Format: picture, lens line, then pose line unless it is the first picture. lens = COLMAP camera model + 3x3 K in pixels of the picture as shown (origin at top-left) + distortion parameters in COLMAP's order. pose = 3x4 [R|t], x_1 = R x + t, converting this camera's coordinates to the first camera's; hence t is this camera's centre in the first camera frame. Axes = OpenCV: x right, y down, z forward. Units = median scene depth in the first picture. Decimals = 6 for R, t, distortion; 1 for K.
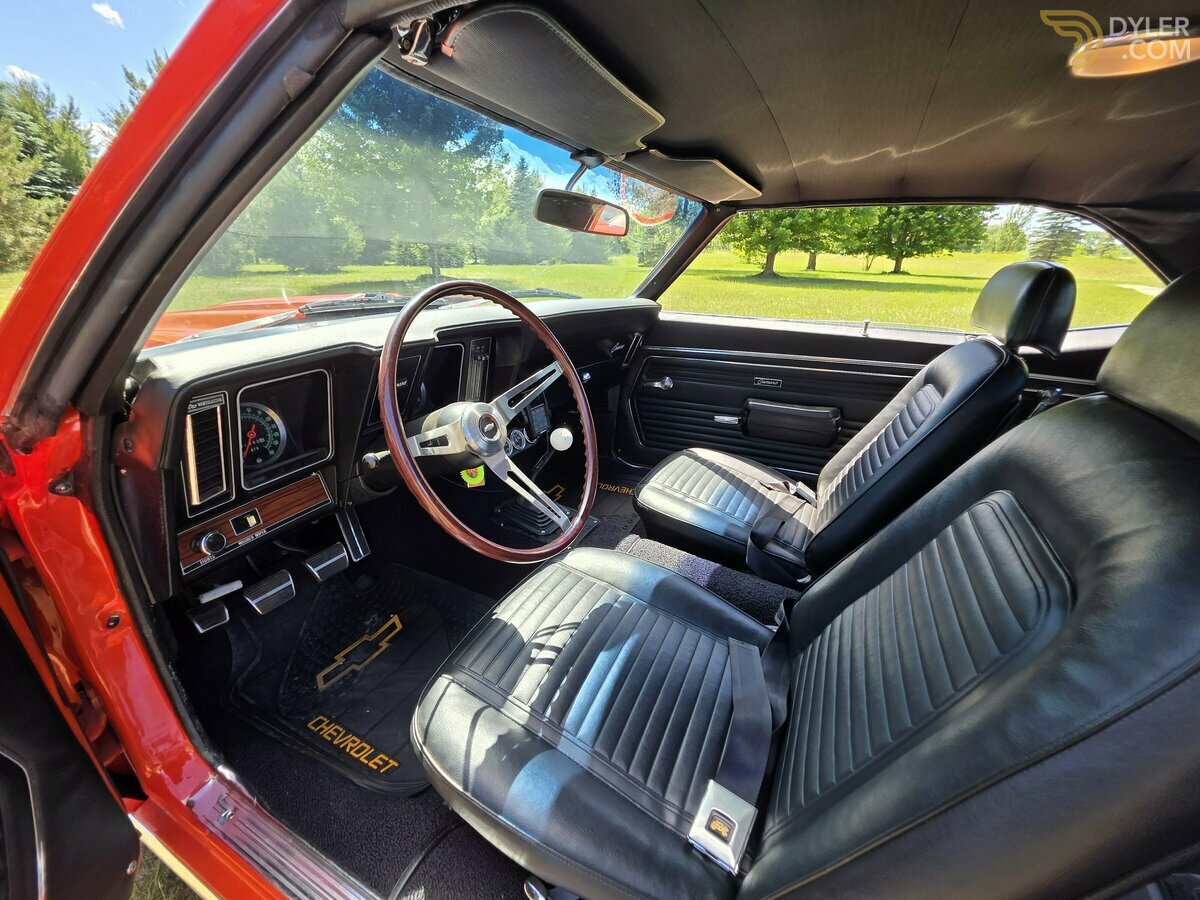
lens RADIAL K [[487.4, 0, 602.4], [0, 487.4, 450.9], [0, 0, 1]] dist [0.004255, 0.000007]
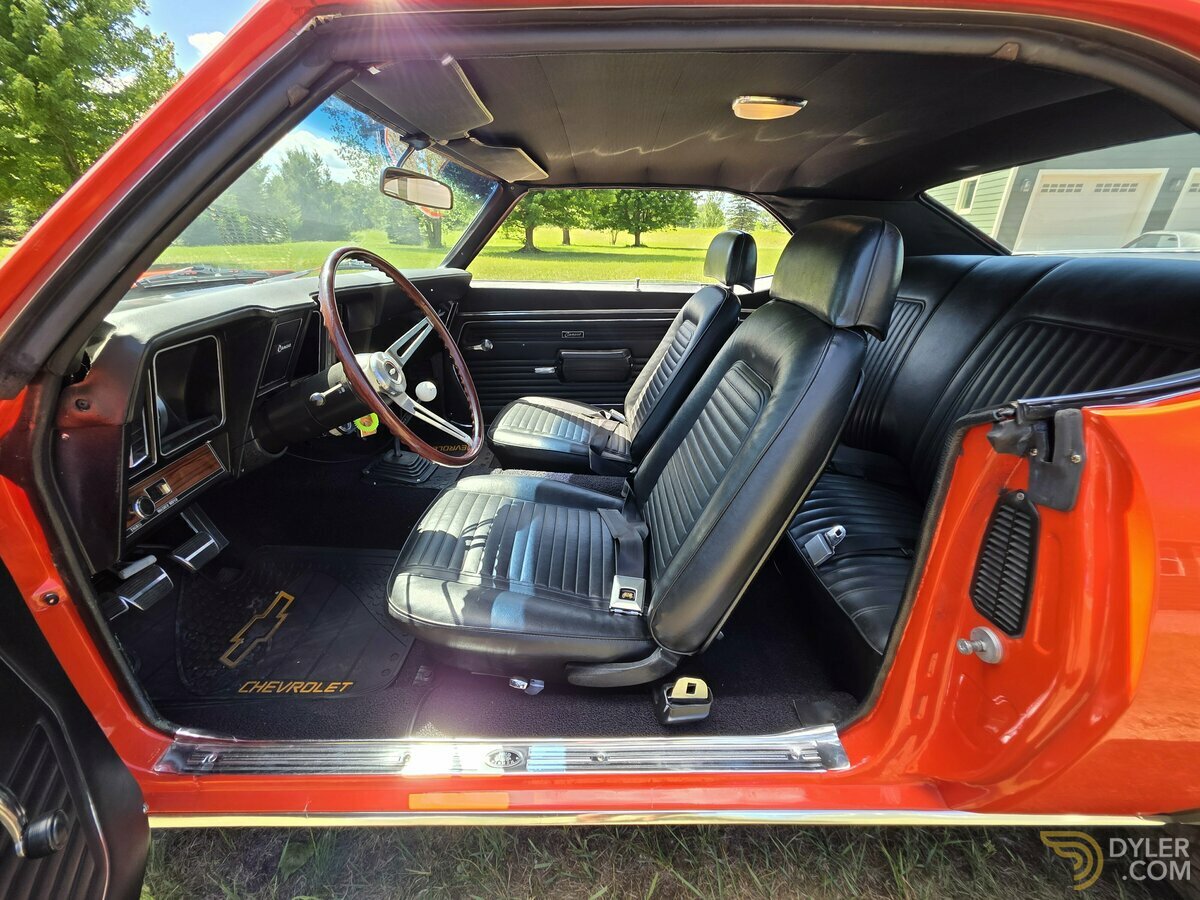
lens RADIAL K [[487.4, 0, 602.4], [0, 487.4, 450.9], [0, 0, 1]] dist [0.004255, 0.000007]
pose [[0.900070, -0.183671, 0.395145, -0.182538], [0.166786, 0.982982, 0.076999, 0.089876], [-0.402563, -0.003400, 0.915386, -0.199823]]
